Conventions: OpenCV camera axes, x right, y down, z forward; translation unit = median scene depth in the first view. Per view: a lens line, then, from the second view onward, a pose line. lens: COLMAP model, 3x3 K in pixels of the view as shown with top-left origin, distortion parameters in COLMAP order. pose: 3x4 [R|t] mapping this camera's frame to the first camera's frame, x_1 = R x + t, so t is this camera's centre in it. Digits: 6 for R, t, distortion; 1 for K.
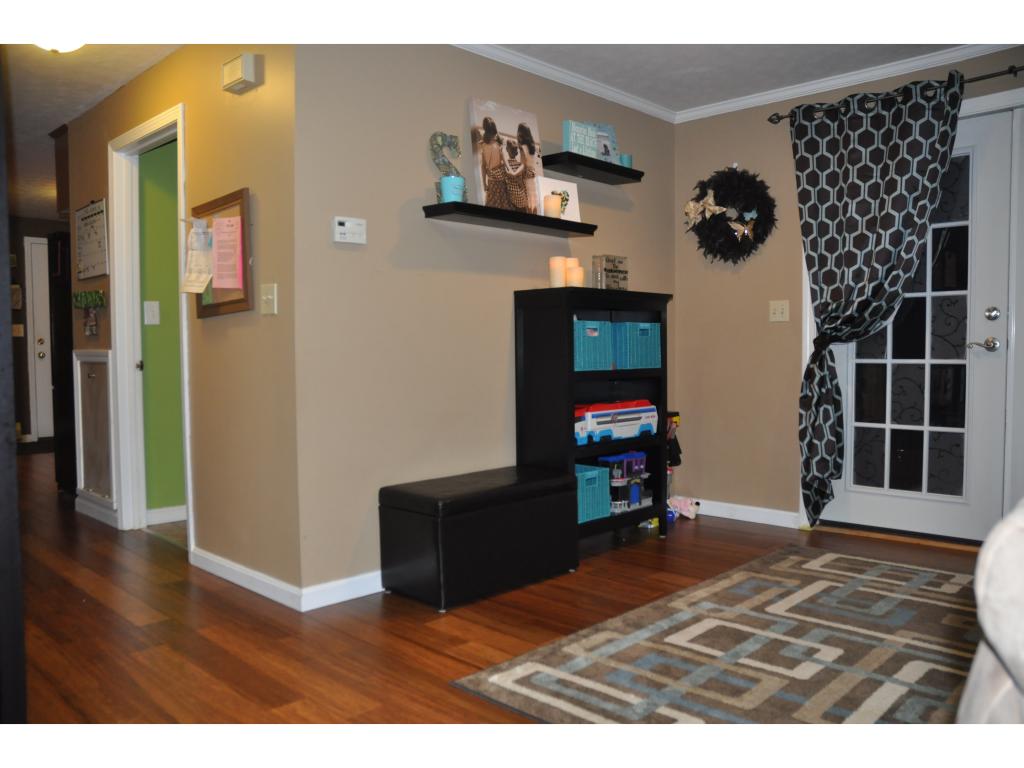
lens RADIAL K [[801.5, 0, 511.3], [0, 801.5, 384.3], [0, 0, 1]] dist [-0.147218, 0.123431]
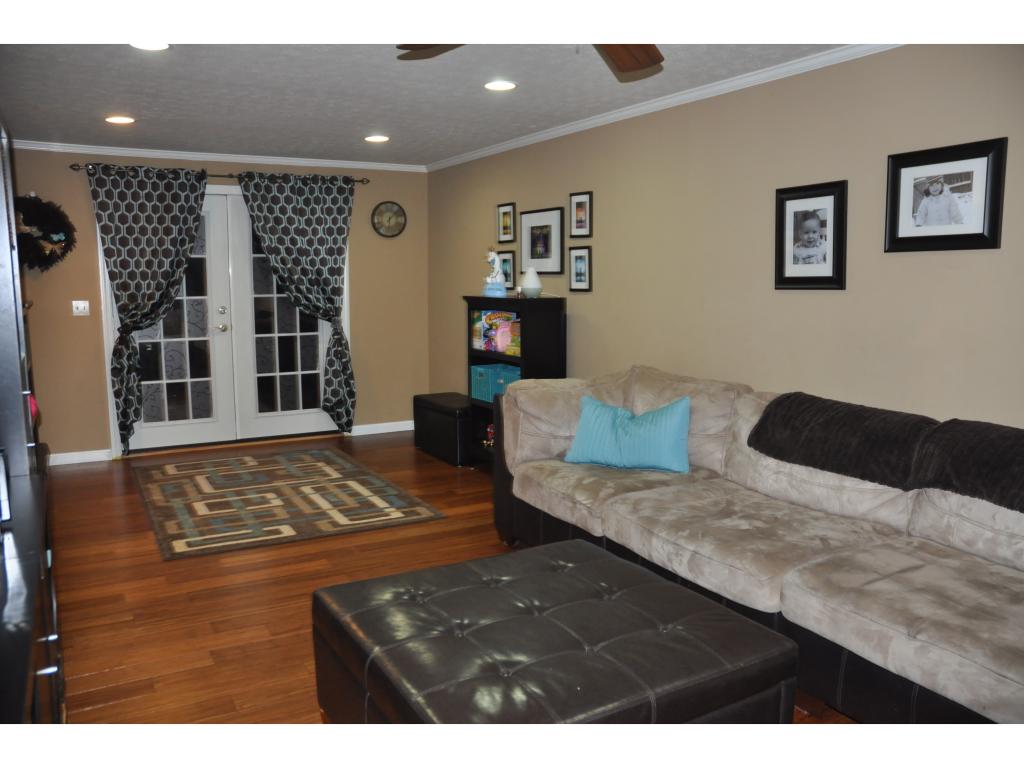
lens RADIAL K [[801.5, 0, 507.4], [0, 801.5, 385.9], [0, 0, 1]] dist [-0.147218, 0.123431]
pose [[0.281498, -0.118338, 0.952237, -0.895660], [0.035818, 0.992971, 0.112812, -0.098831], [-0.958893, 0.002350, 0.283758, -0.121409]]
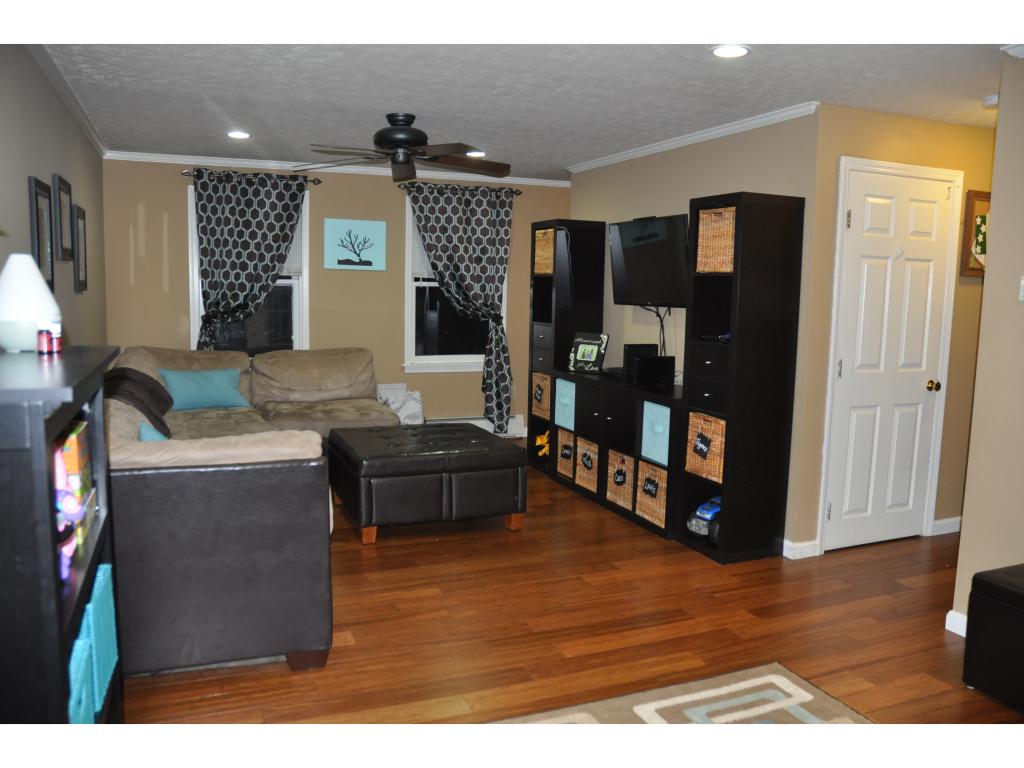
lens RADIAL K [[801.5, 0, 523.0], [0, 801.5, 391.0], [0, 0, 1]] dist [-0.147218, 0.123431]
pose [[-0.381108, 0.120230, -0.916679, 0.755367], [-0.053611, 0.986966, 0.151737, -0.147377], [0.922975, 0.106973, -0.369695, 0.649661]]
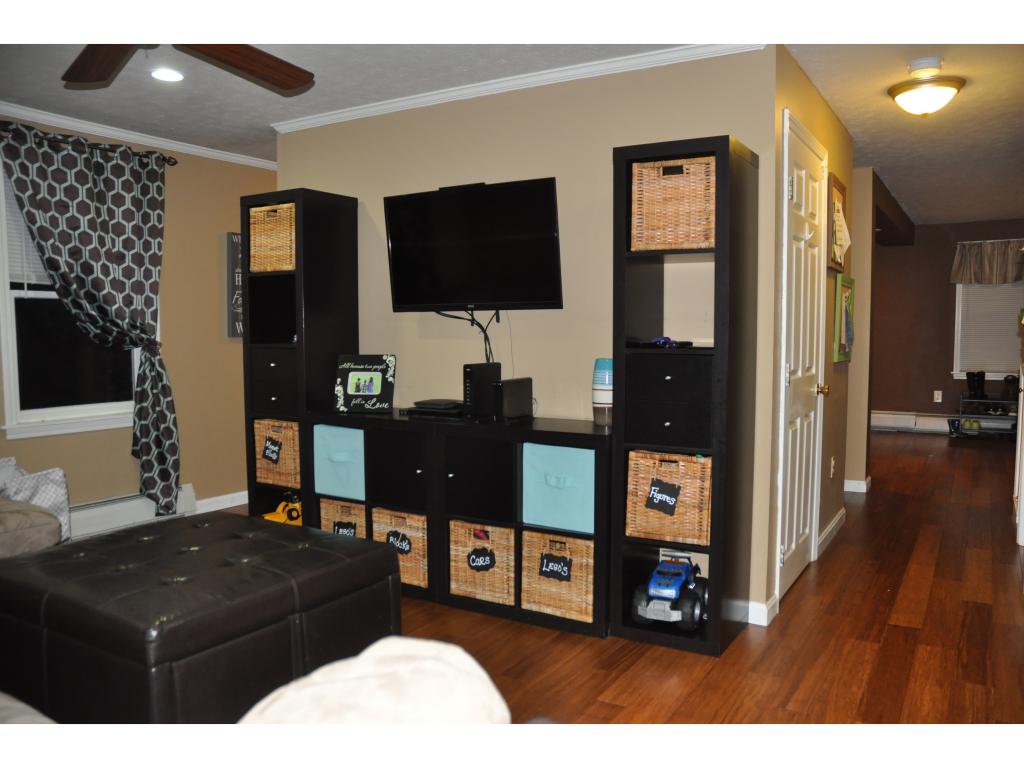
lens RADIAL K [[801.5, 0, 541.0], [0, 801.5, 389.7], [0, 0, 1]] dist [-0.147218, 0.123431]
pose [[0.241343, 0.086132, -0.966610, 0.364979], [-0.040144, 0.996087, 0.078735, -0.077616], [0.969609, 0.019801, 0.243856, 0.166314]]
